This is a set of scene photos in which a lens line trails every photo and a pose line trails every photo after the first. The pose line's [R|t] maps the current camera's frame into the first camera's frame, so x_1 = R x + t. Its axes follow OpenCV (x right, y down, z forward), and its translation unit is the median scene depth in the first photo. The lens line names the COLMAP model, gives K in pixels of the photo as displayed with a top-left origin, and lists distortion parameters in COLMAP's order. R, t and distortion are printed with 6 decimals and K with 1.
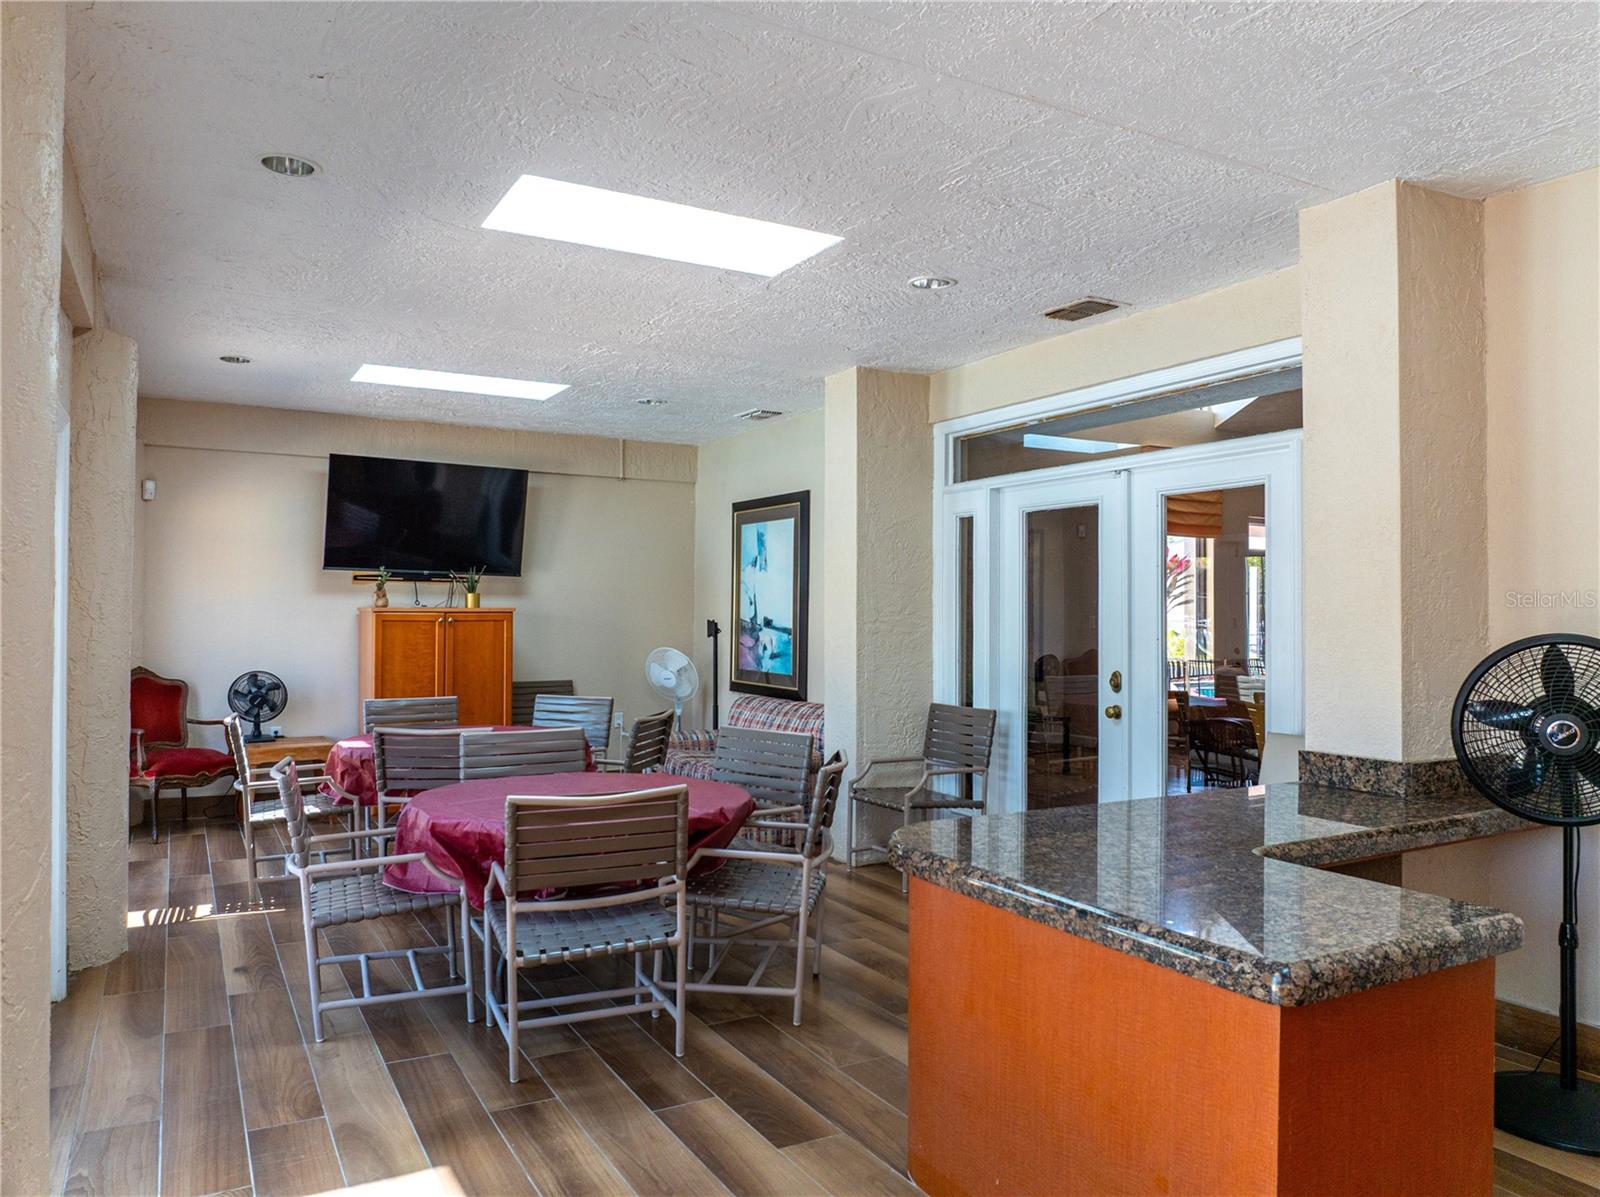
lens RADIAL K [[1137.0, 0, 798.8], [0, 1137.0, 600.4], [0, 0, 1]] dist [-0.036616, 0.012178]
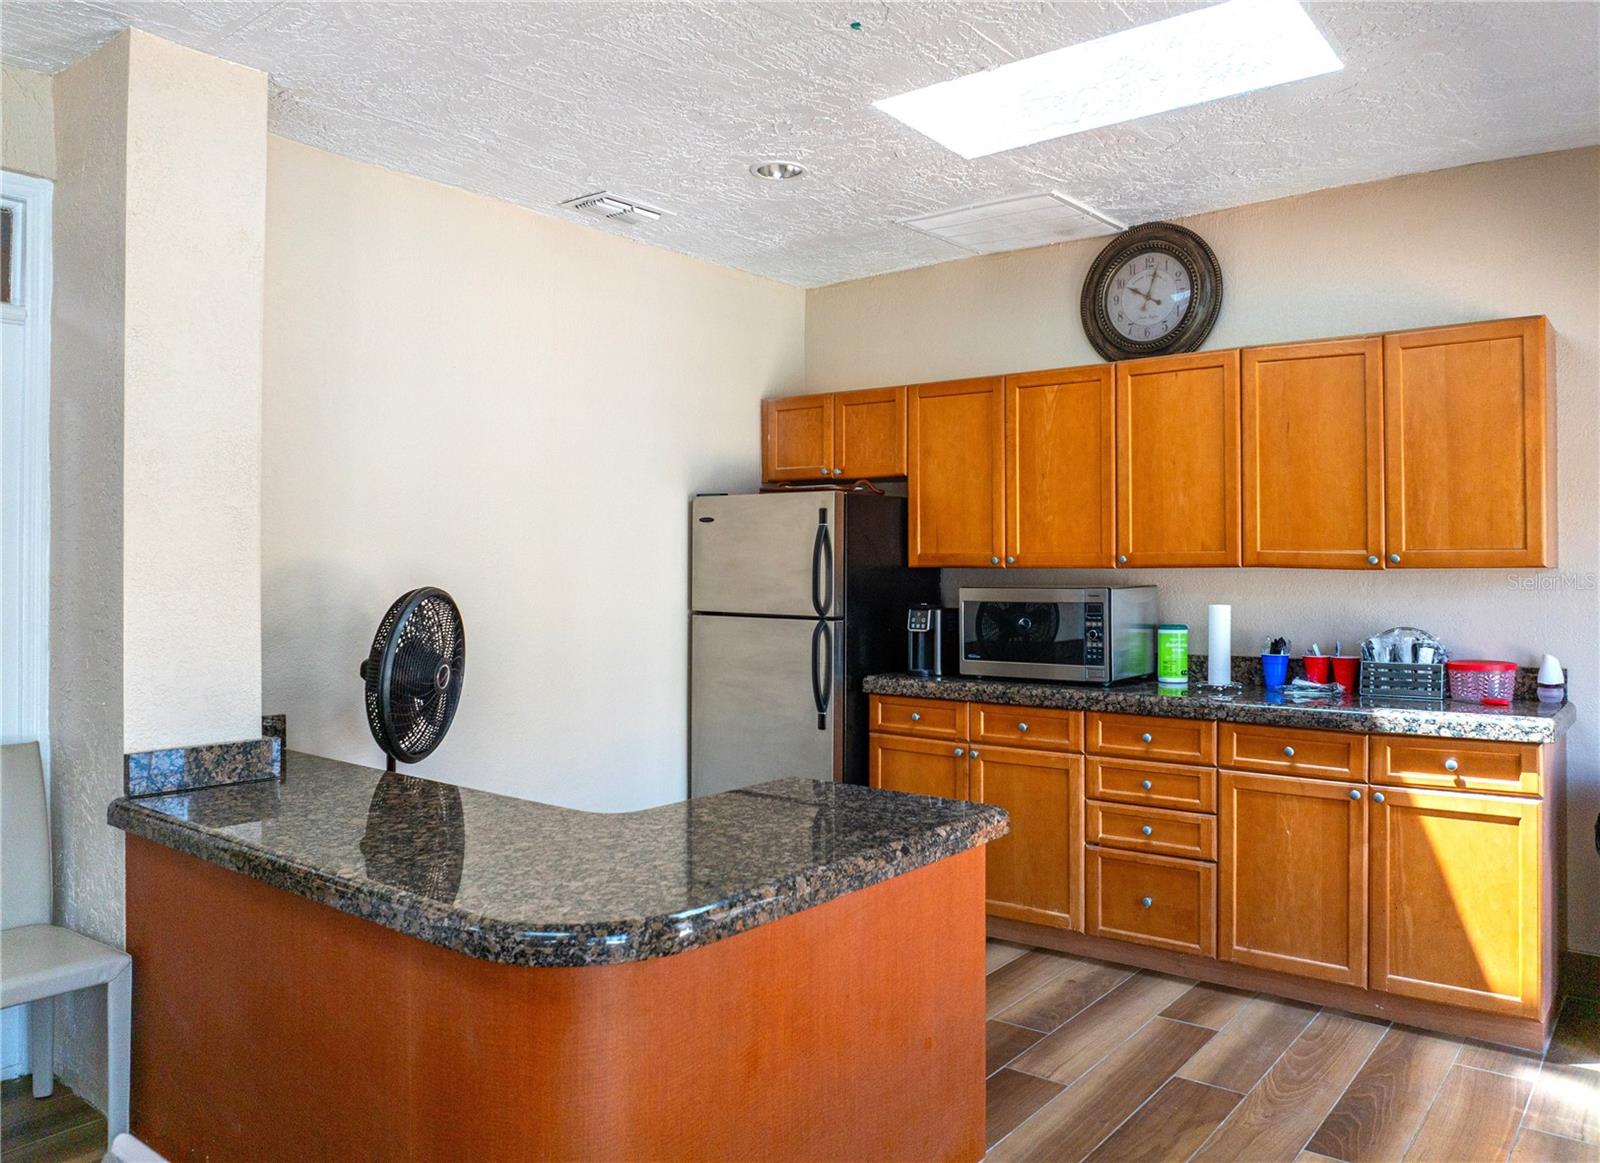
lens RADIAL K [[1184.4, 0, 799.3], [0, 1184.4, 575.0], [0, 0, 1]] dist [-0.001970, -0.000147]
pose [[-0.403277, -0.009845, 0.915025, -0.609825], [-0.013728, 0.999895, 0.004708, 0.007919], [-0.914975, -0.010663, -0.403369, 1.275788]]
